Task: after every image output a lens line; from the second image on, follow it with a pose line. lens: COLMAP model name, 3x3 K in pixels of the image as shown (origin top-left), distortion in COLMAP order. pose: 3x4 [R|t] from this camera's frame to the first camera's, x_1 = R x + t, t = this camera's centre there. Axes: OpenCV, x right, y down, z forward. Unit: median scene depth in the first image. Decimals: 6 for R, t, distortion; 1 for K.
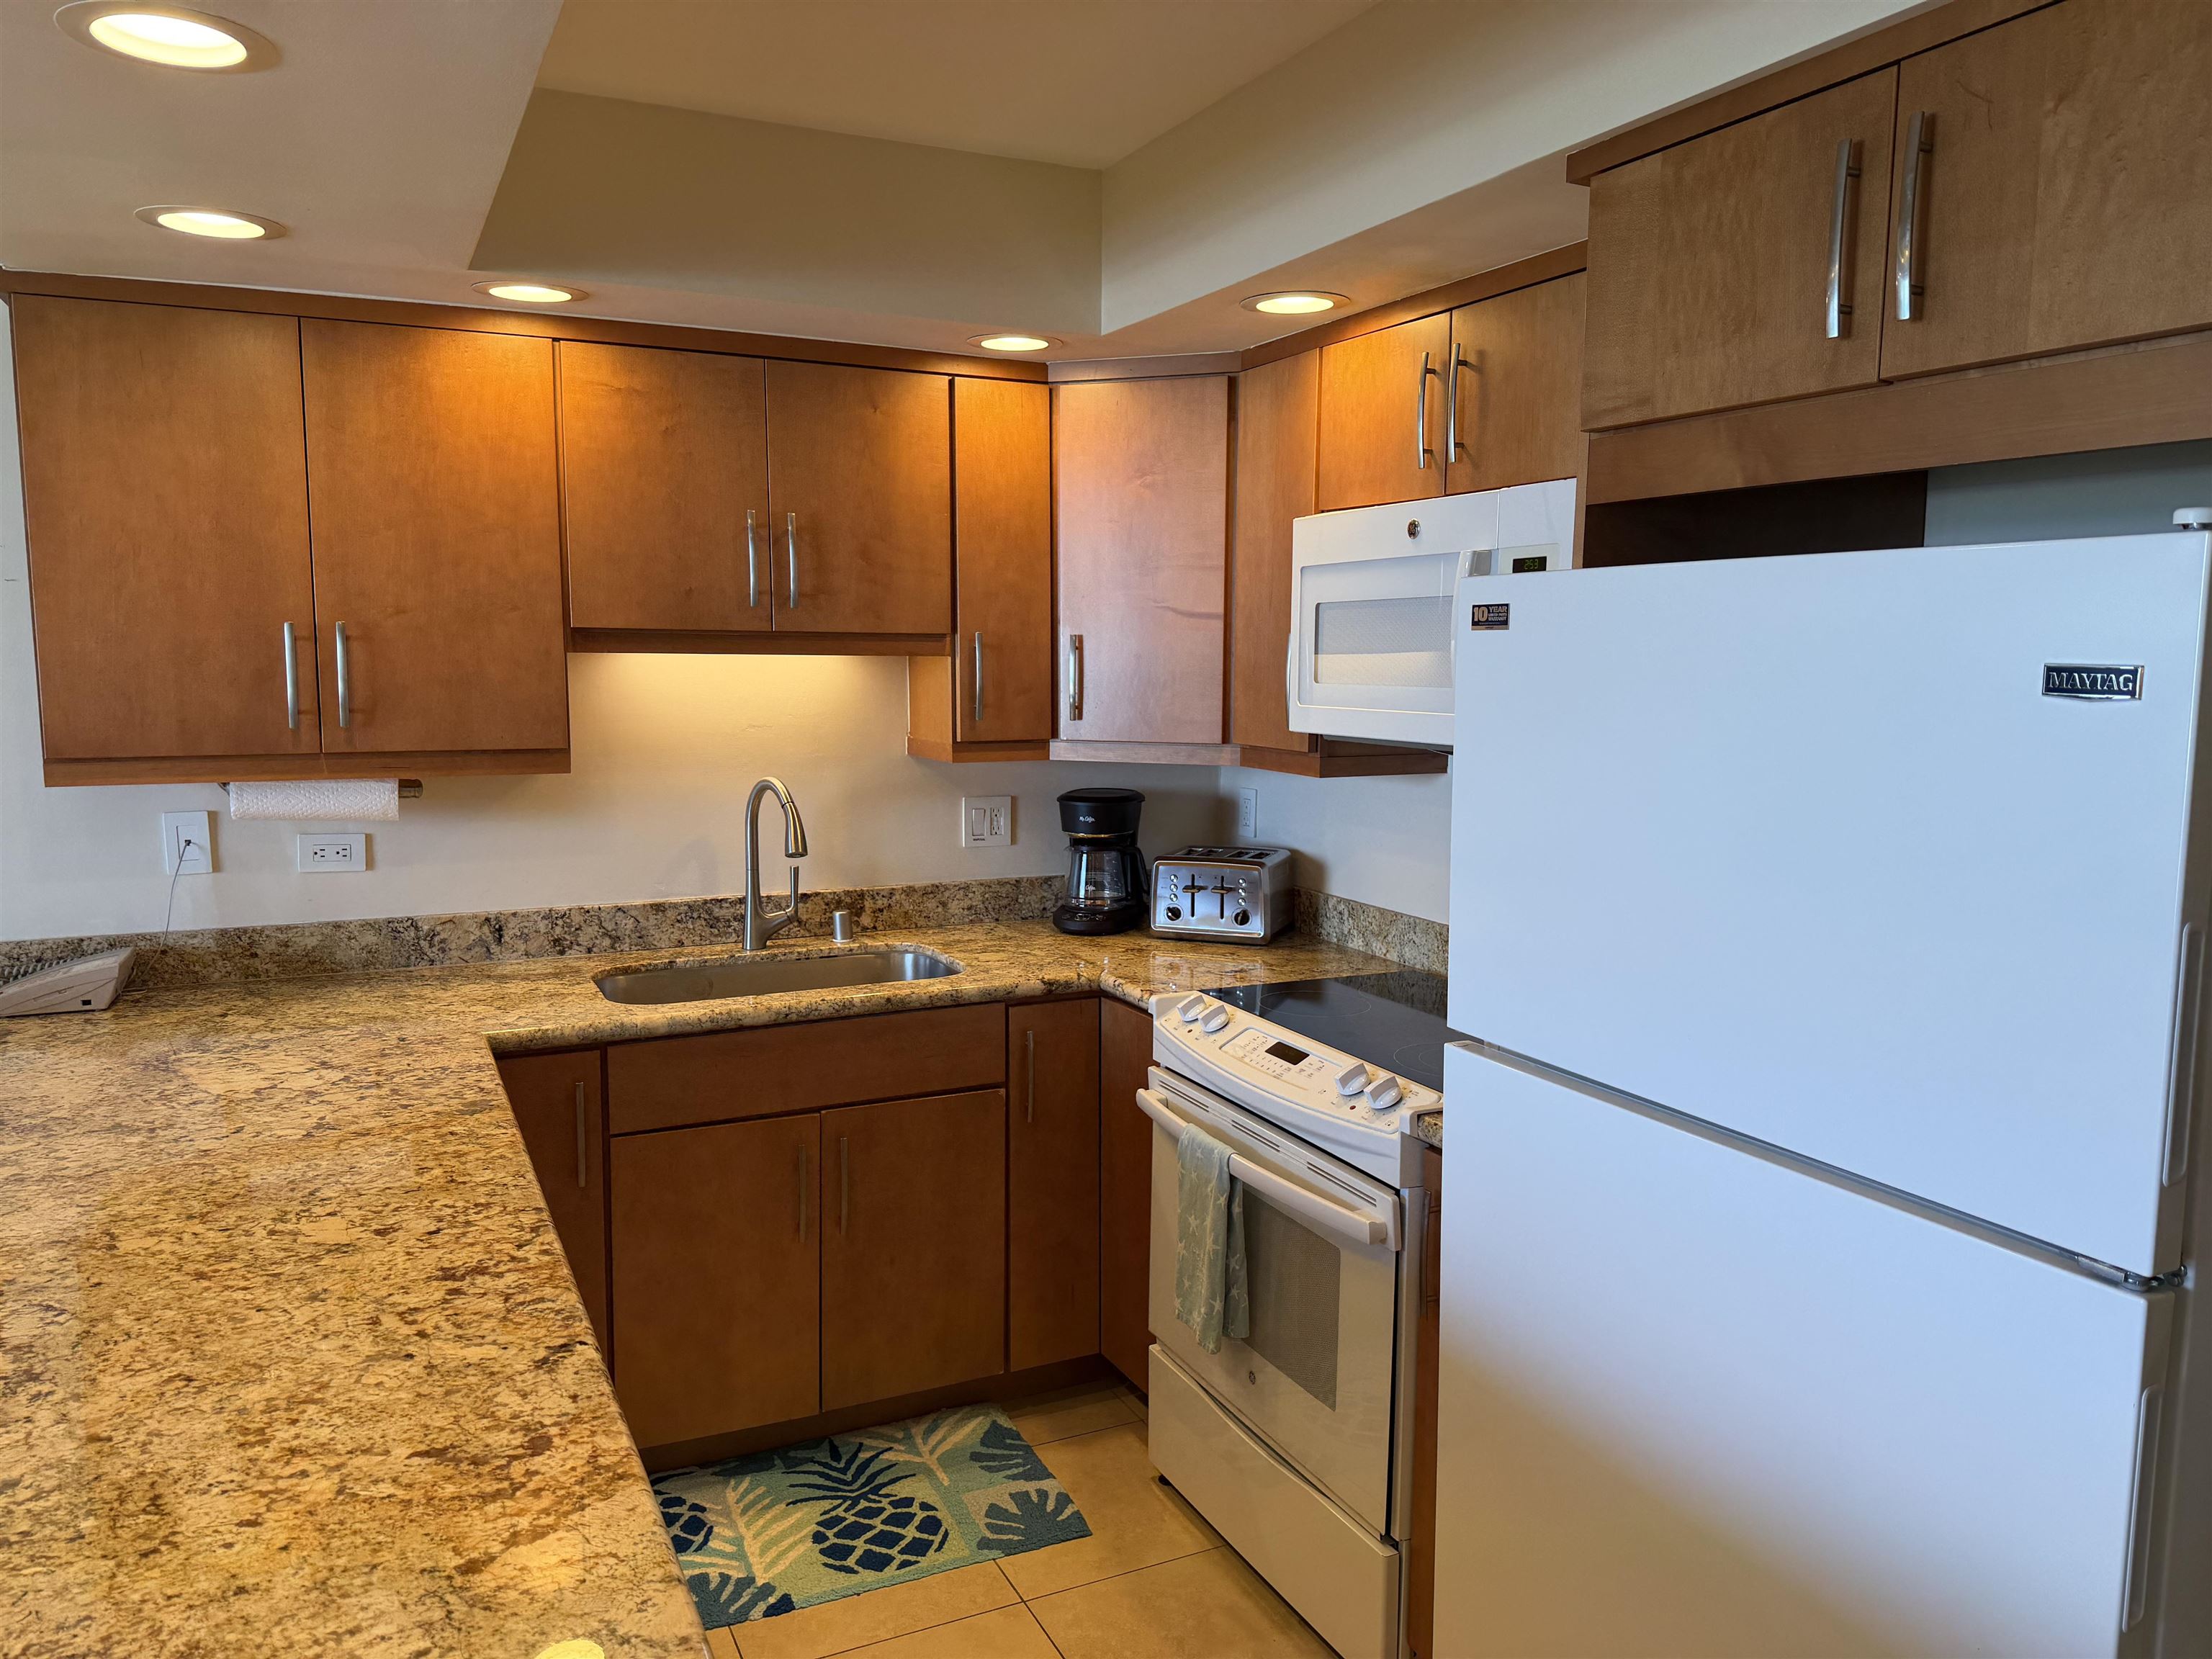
lens RADIAL K [[1552.7, 0, 1112.3], [0, 1552.7, 810.8], [0, 0, 1]] dist [0.056833, -0.078571]
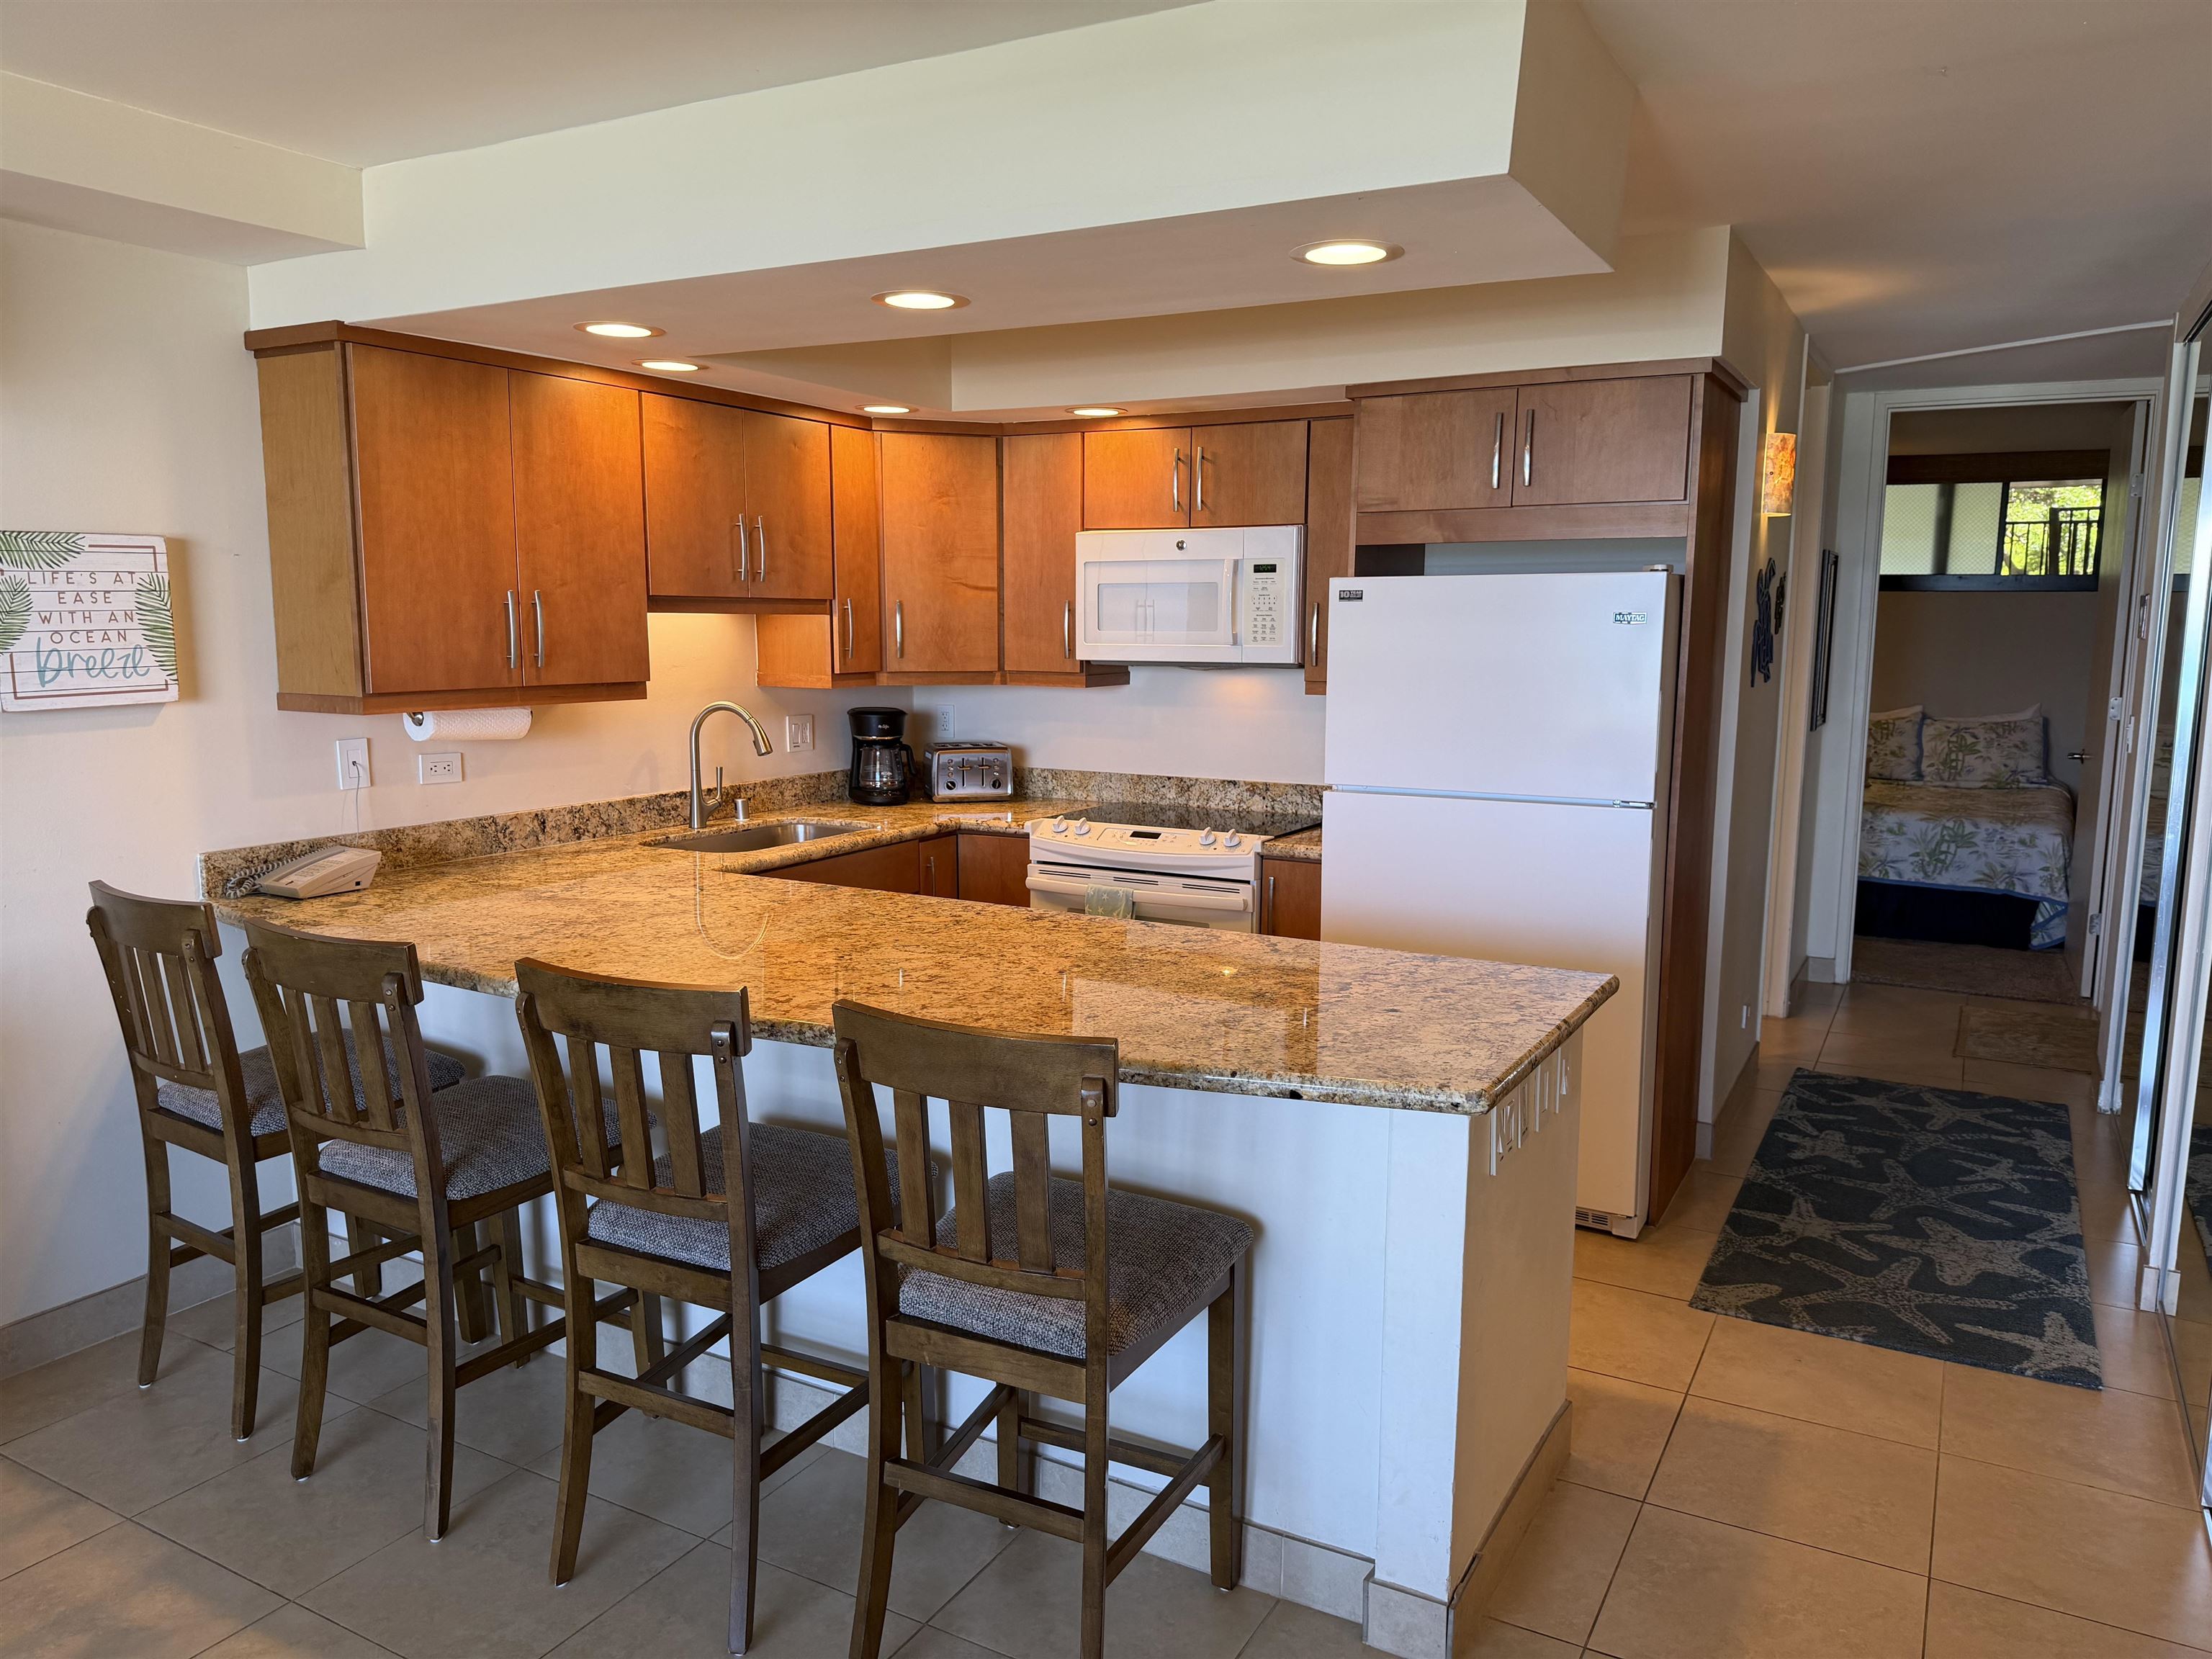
lens RADIAL K [[1552.7, 0, 1105.0], [0, 1552.7, 836.2], [0, 0, 1]] dist [0.056833, -0.078571]
pose [[0.819886, -0.081977, 0.566627, -0.920558], [0.058151, 0.996502, 0.060026, 0.043441], [-0.569566, -0.016264, 0.821785, -0.442591]]
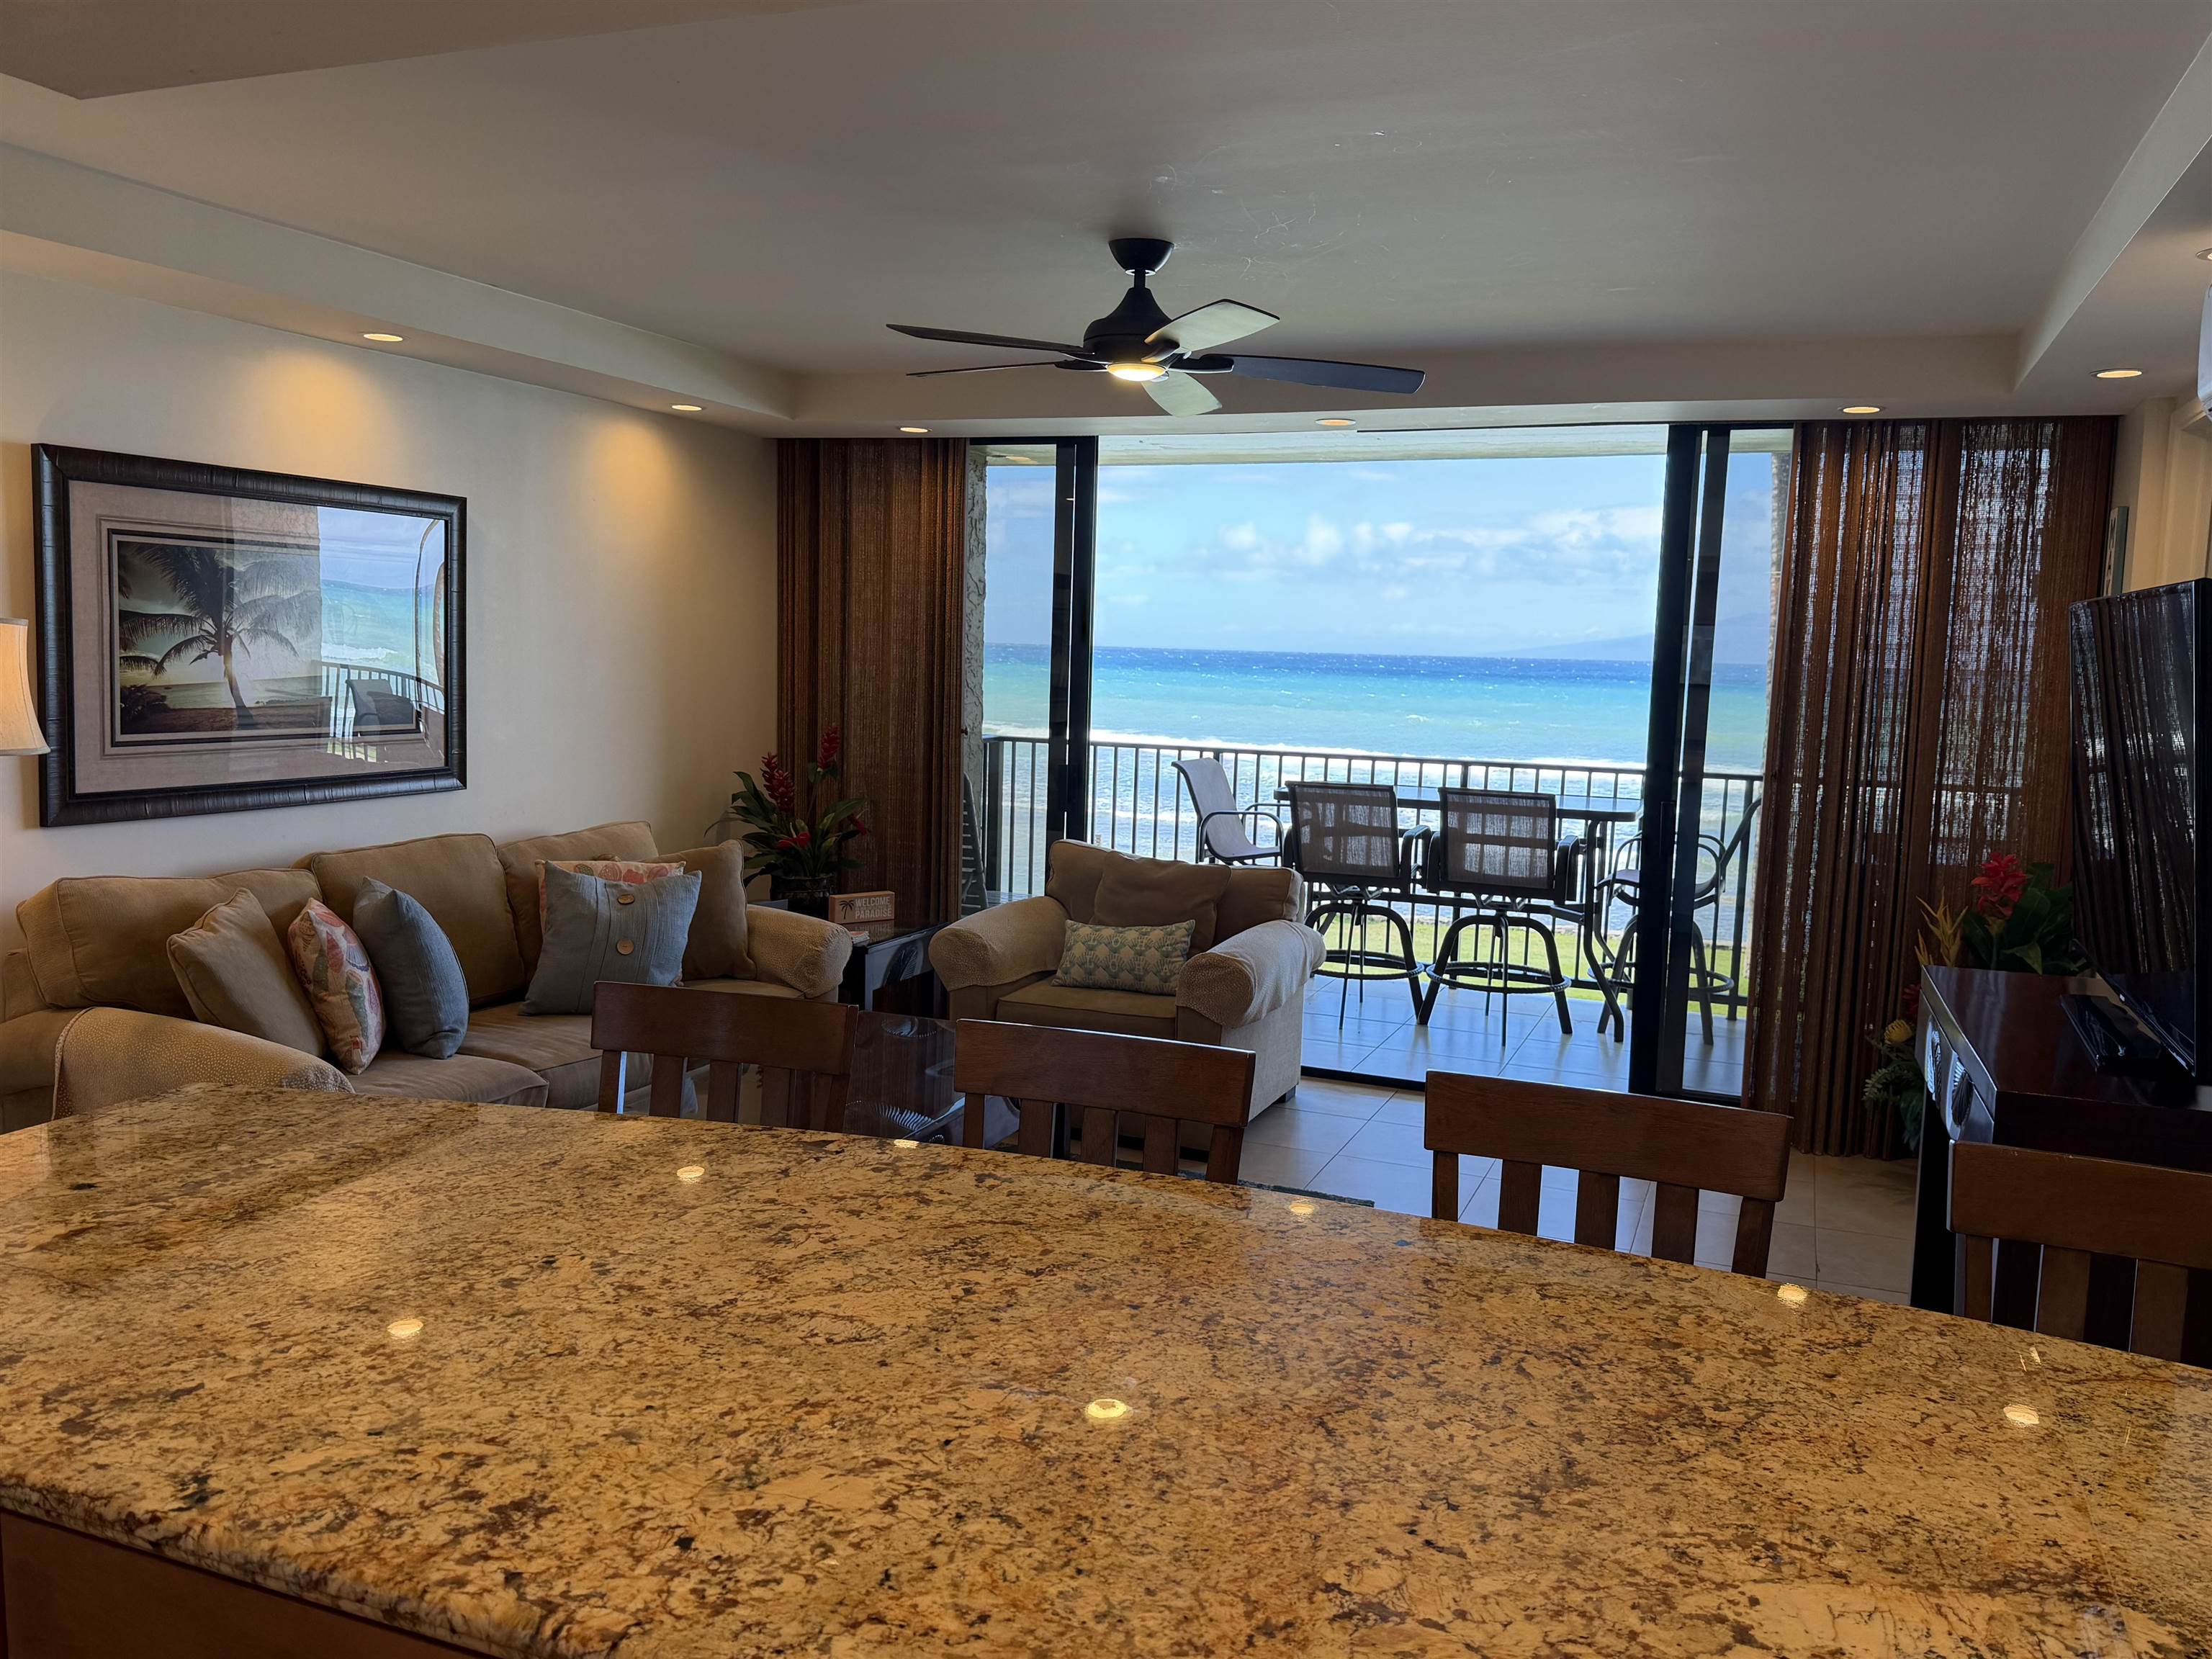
lens RADIAL K [[1695.6, 0, 1051.0], [0, 1695.6, 820.1], [0, 0, 1]] dist [0.060604, -0.076502]
pose [[-0.751010, 0.041034, -0.659015, -0.066843], [-0.102118, 0.978841, 0.177320, -0.101204], [0.652347, 0.200467, -0.730929, 1.018826]]
